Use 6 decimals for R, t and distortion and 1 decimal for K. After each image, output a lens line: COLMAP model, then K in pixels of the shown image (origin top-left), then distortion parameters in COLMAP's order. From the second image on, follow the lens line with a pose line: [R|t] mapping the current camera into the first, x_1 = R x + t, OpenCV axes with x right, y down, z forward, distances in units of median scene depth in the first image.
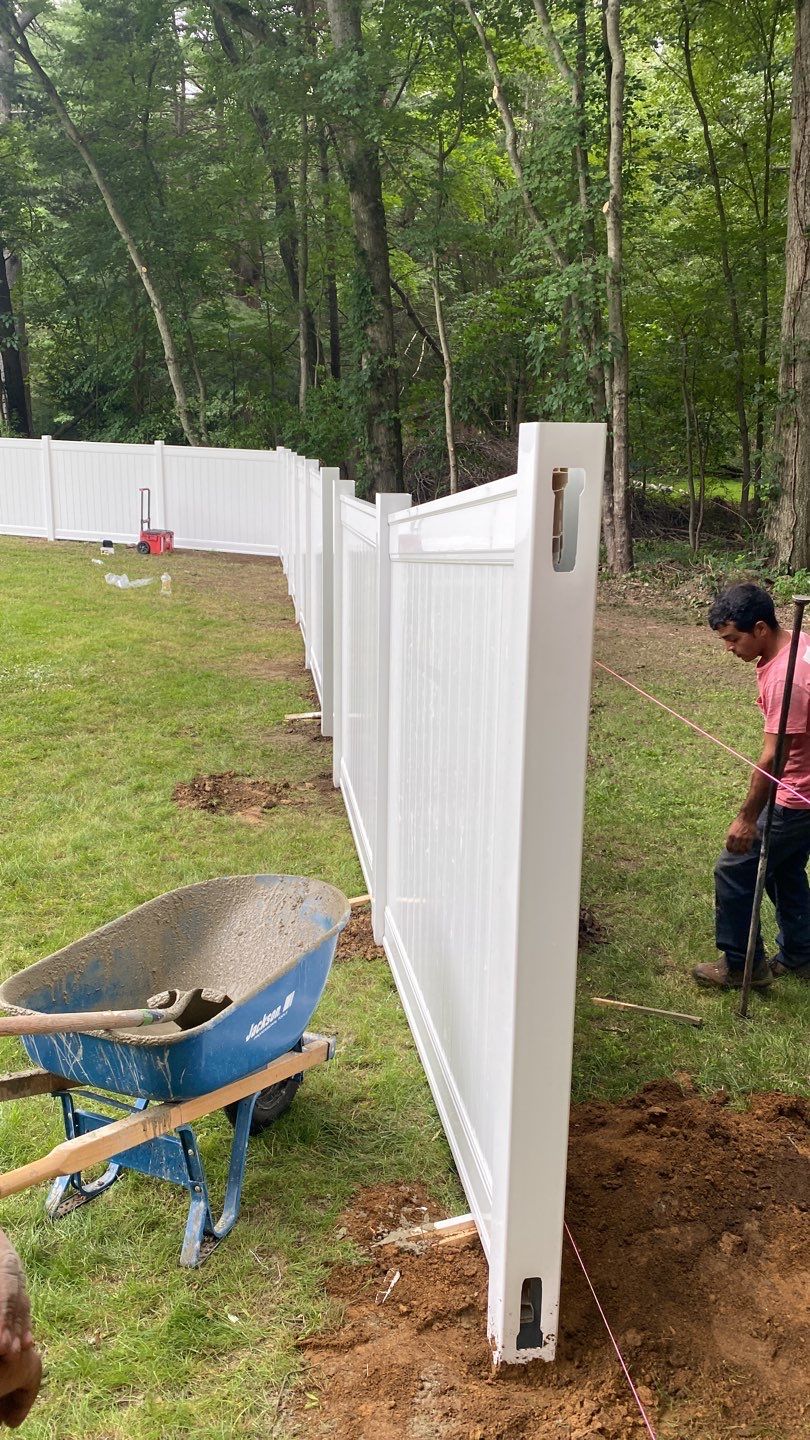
lens RADIAL K [[1124.4, 0, 445.7], [0, 1124.4, 712.8], [0, 0, 1]] dist [0.089270, -0.228267]
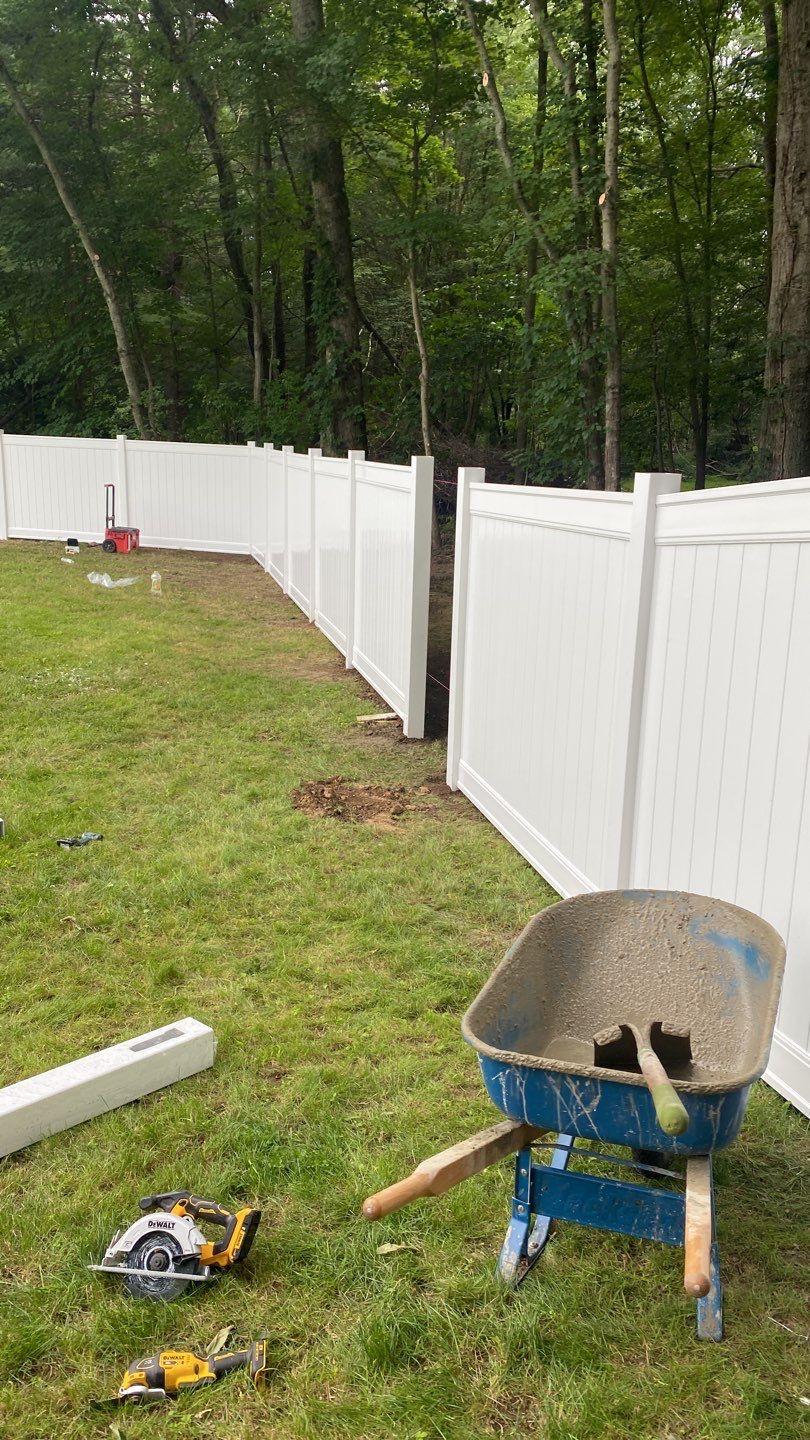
lens RADIAL K [[1113.1, 0, 405.0], [0, 1113.1, 720.0], [0, 0, 1]] dist [0.087379, -0.203590]
pose [[0.996410, -0.017405, 0.082846, -0.114448], [0.016856, 0.999831, 0.007318, -0.000908], [-0.082960, -0.005895, 0.996535, 0.032599]]
